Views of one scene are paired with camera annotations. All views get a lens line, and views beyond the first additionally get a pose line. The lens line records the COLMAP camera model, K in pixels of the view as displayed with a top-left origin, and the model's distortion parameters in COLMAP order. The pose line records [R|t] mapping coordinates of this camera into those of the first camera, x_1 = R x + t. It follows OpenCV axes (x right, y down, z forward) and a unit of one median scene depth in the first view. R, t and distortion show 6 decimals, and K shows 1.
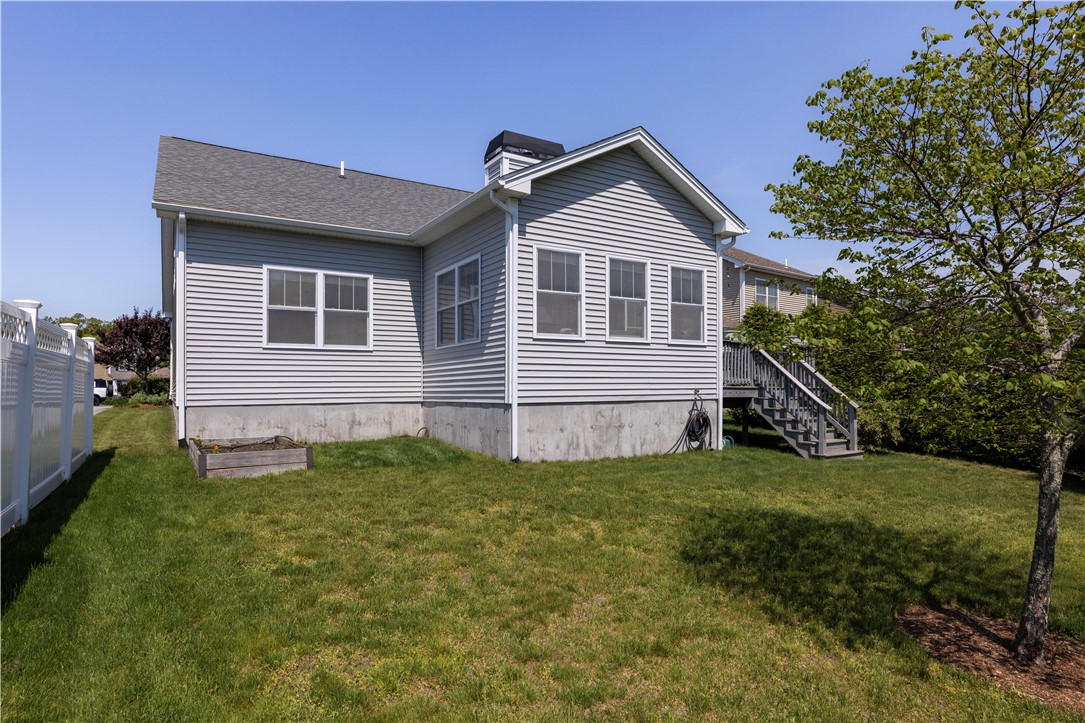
lens RADIAL K [[589.8, 0, 550.1], [0, 589.8, 410.9], [0, 0, 1]] dist [0.000465, -0.000278]
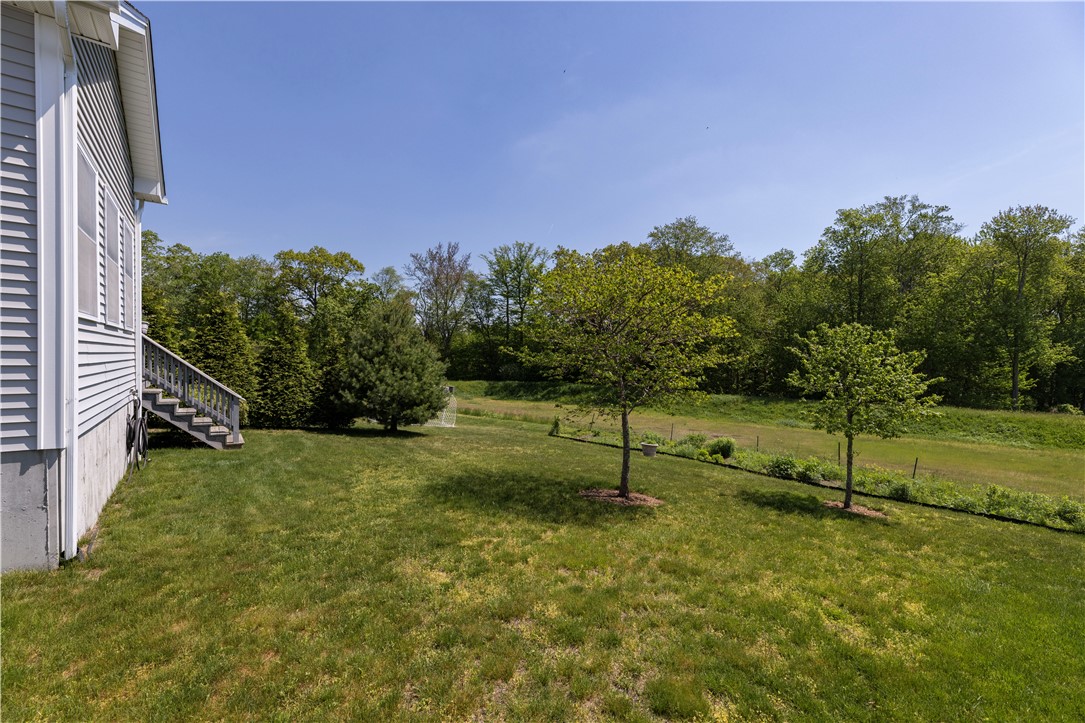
lens RADIAL K [[439.5, 0, 542.5], [0, 439.5, 361.5], [0, 0, 1]] dist [-0.000081, -0.000096]
pose [[-0.101981, 0.004108, 0.994778, -0.448787], [0.011567, 0.999929, -0.002943, -0.074727], [-0.994719, 0.011206, -0.102021, 0.620882]]
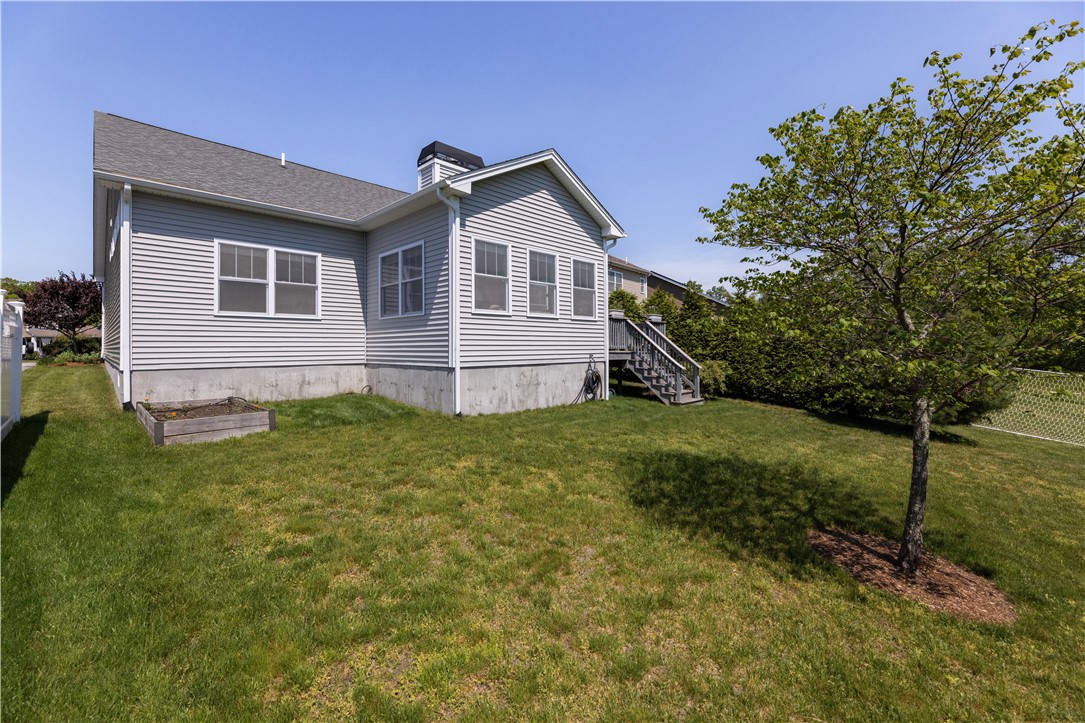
lens RADIAL K [[439.5, 0, 542.5], [0, 439.5, 361.5], [0, 0, 1]] dist [-0.000081, -0.000096]
pose [[0.974790, -0.001393, 0.223122, -0.087698], [0.002072, 0.999994, -0.002810, -0.020859], [-0.223117, 0.003201, 0.974786, 0.087459]]
